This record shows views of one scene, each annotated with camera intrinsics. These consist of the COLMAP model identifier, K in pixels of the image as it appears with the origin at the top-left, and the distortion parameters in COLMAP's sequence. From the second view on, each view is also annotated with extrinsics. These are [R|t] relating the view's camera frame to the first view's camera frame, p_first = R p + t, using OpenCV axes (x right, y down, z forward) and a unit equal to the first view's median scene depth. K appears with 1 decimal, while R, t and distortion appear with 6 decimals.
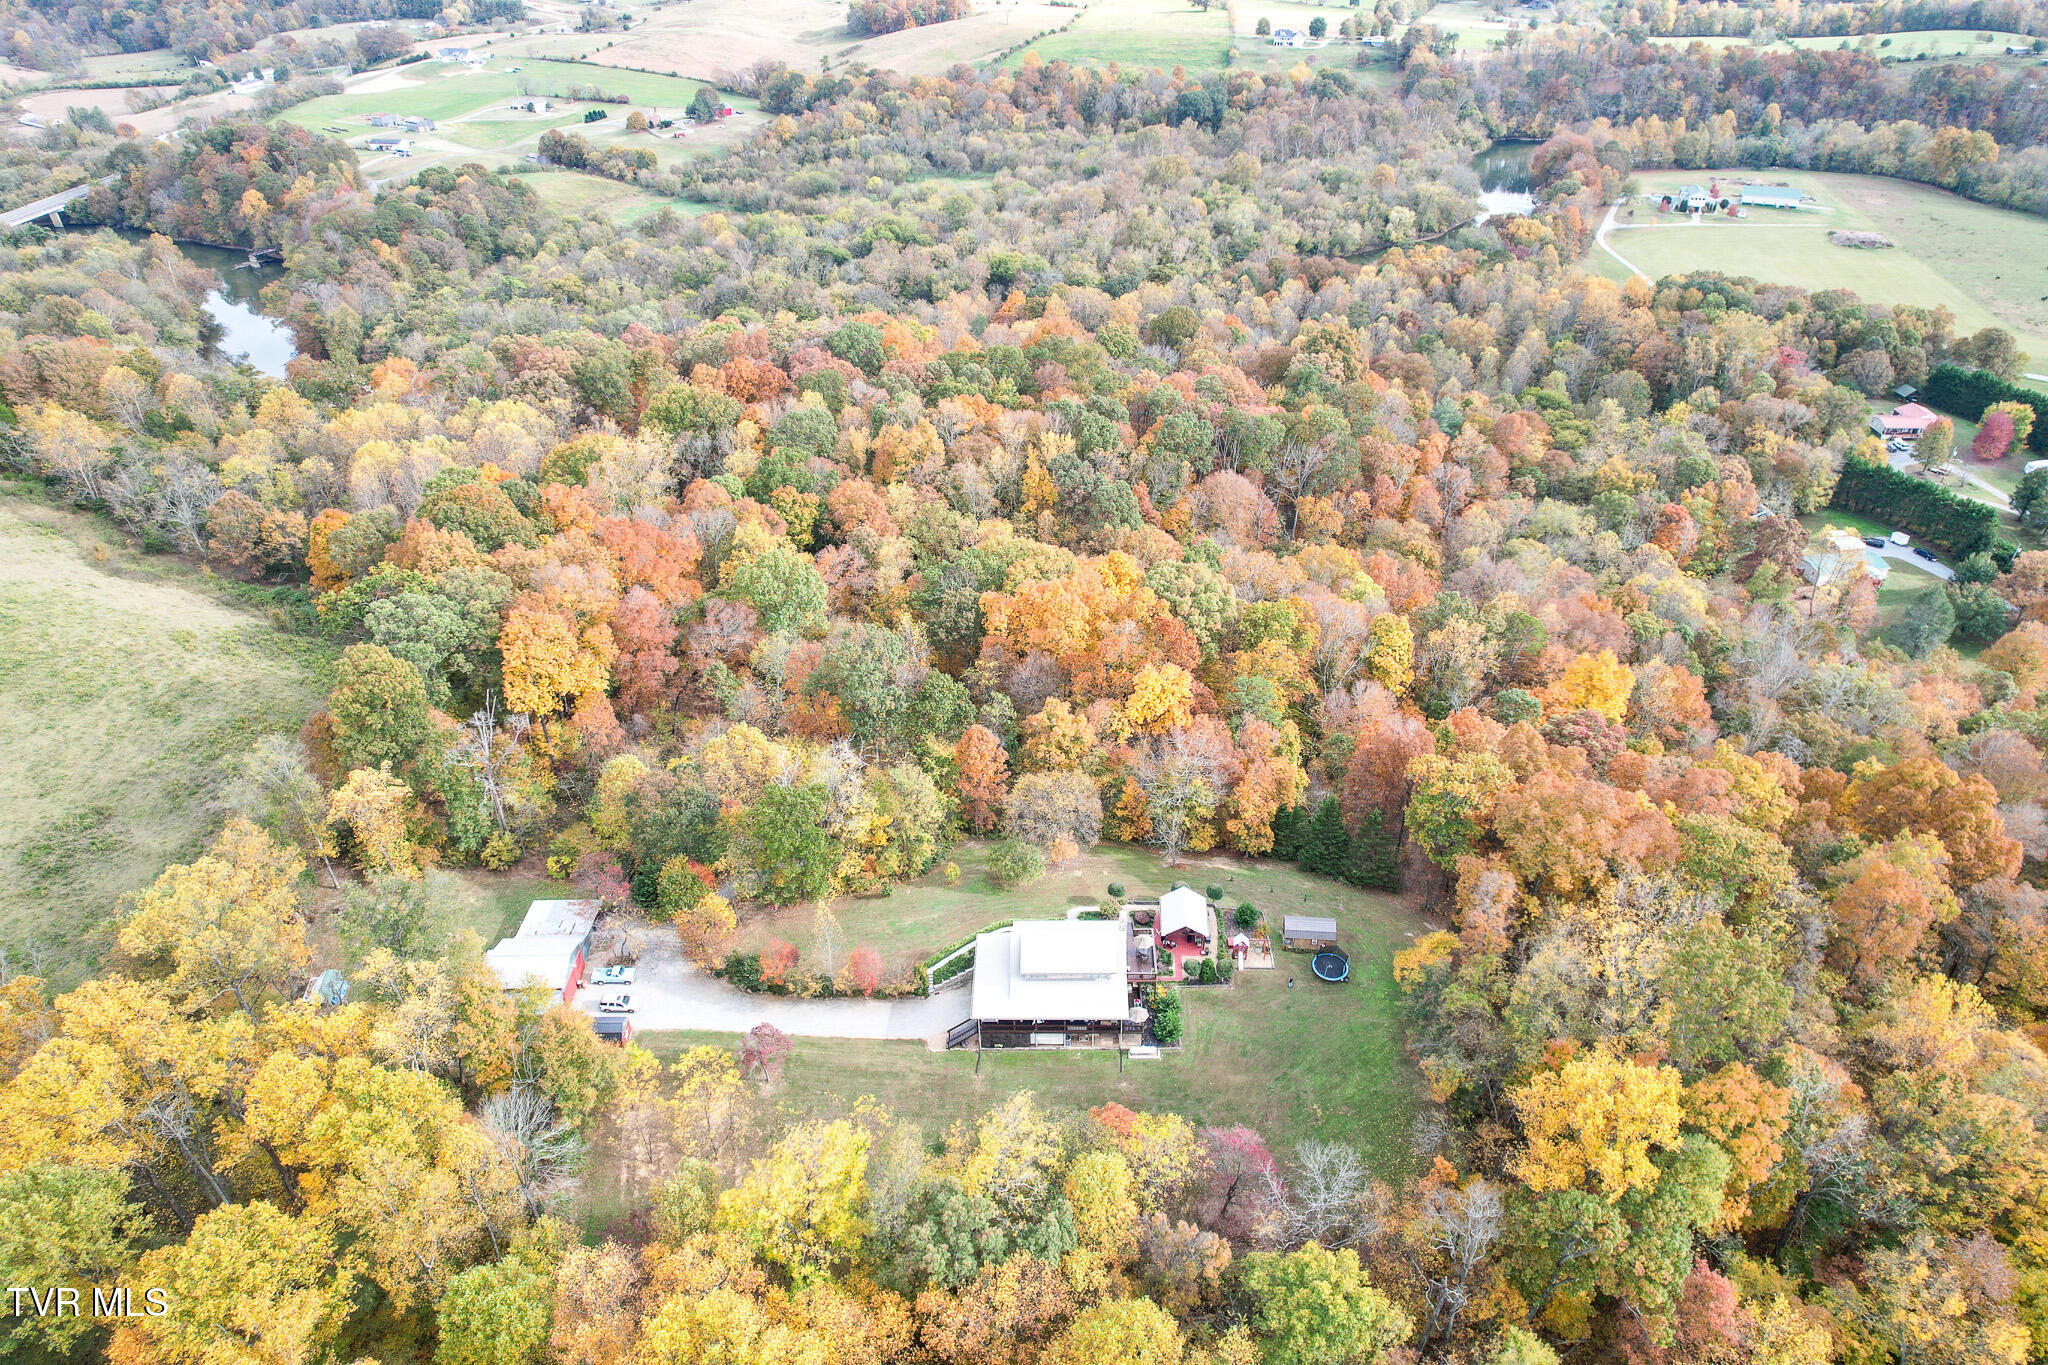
lens RADIAL K [[1310.2, 0, 1028.5], [0, 1310.2, 676.0], [0, 0, 1]] dist [-0.073616, 0.070121]
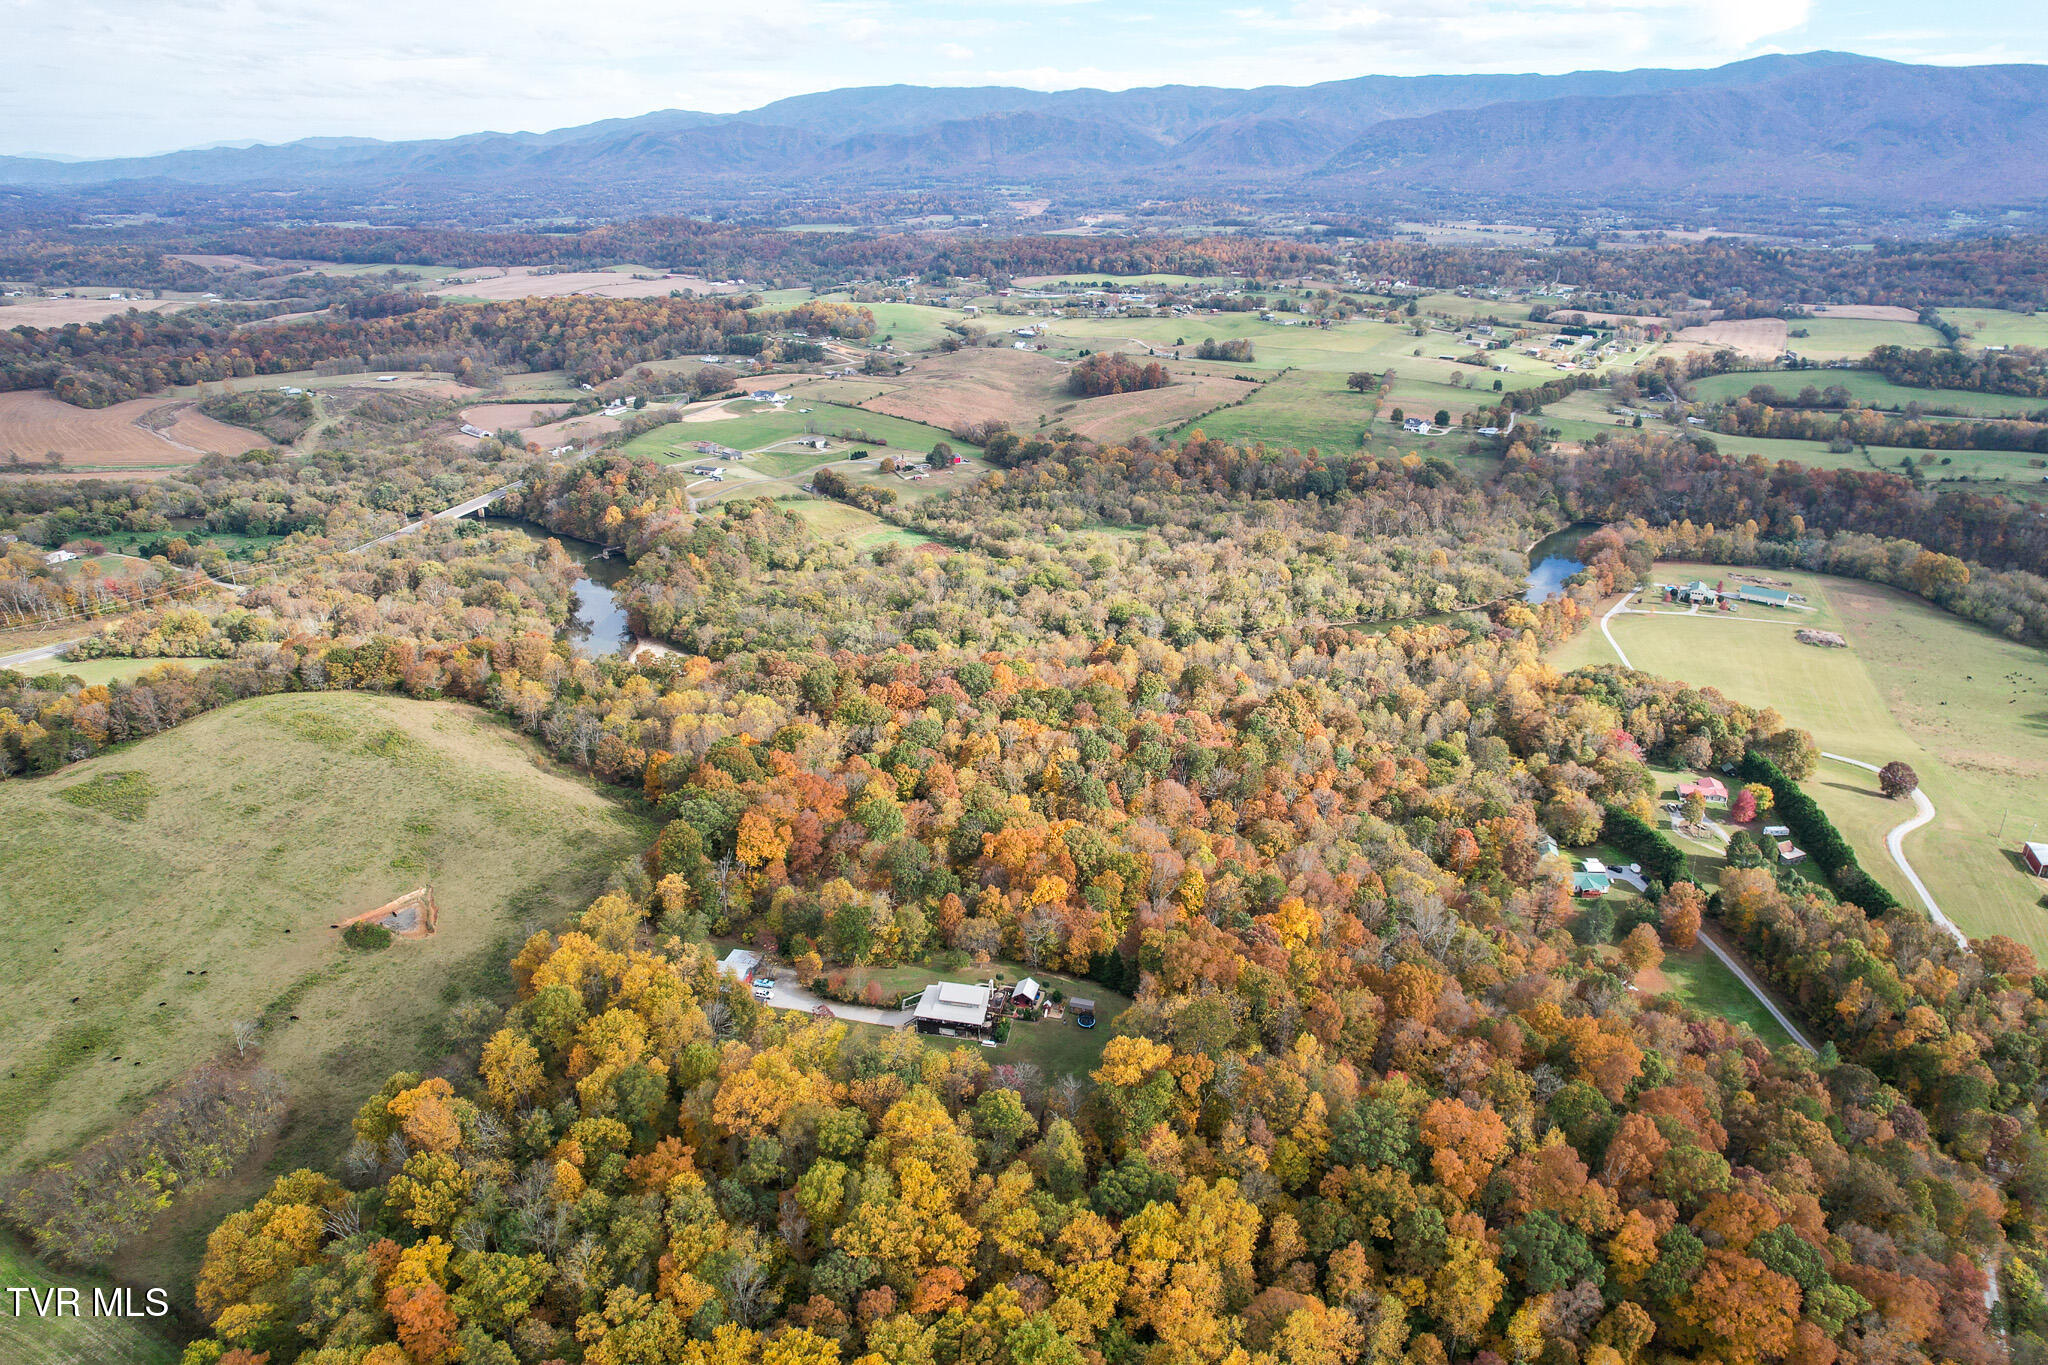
lens RADIAL K [[1310.2, 0, 1028.5], [0, 1310.2, 676.0], [0, 0, 1]] dist [-0.073616, 0.070121]
pose [[0.981048, 0.088868, -0.172183, 0.130998], [-0.121806, 0.973936, -0.191340, 0.027295], [0.150691, 0.208687, 0.966303, -0.338289]]
